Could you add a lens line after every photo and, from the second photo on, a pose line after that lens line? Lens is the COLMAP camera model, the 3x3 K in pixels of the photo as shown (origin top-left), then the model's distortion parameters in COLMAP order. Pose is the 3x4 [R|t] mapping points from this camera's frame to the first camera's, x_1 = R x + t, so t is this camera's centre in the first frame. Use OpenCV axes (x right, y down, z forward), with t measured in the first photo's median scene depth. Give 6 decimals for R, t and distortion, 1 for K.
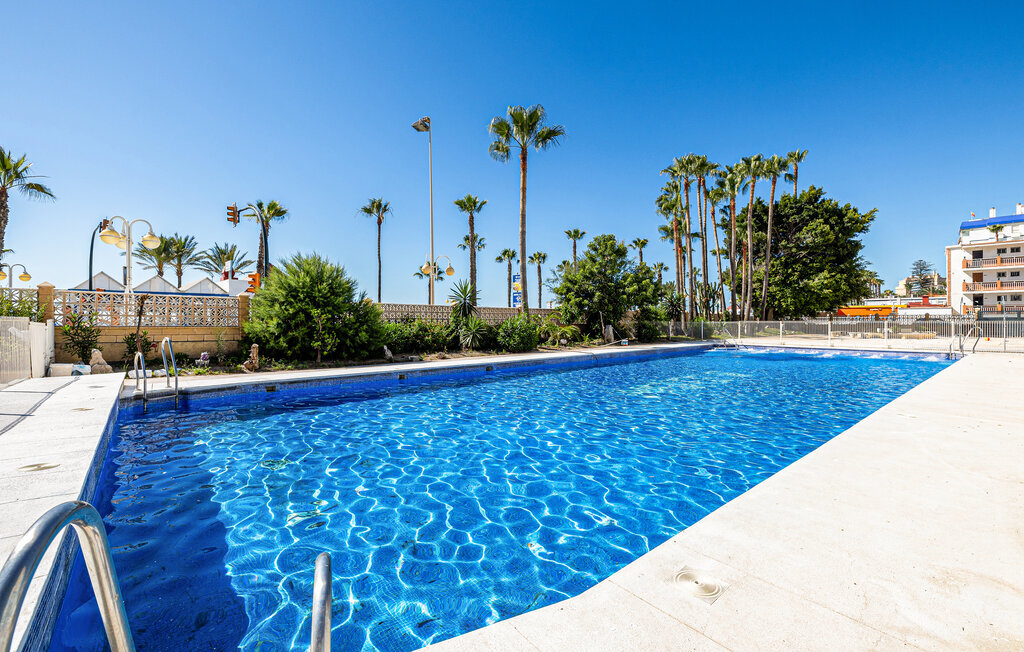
lens RADIAL K [[431.9, 0, 511.2], [0, 431.9, 312.2], [0, 0, 1]] dist [0.000073, 0.000152]
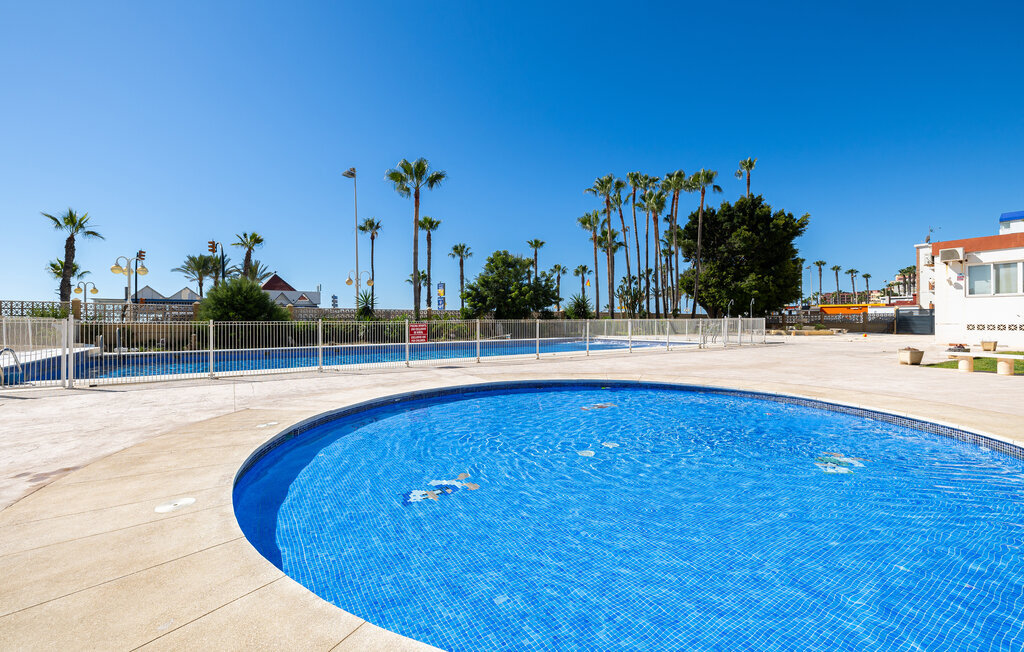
lens RADIAL K [[431.9, 0, 511.2], [0, 431.9, 312.2], [0, 0, 1]] dist [0.000073, 0.000152]
pose [[0.991561, -0.006015, -0.129500, 0.268771], [0.005824, 0.999981, -0.001854, 0.000413], [0.129508, 0.001084, 0.991578, -0.152657]]
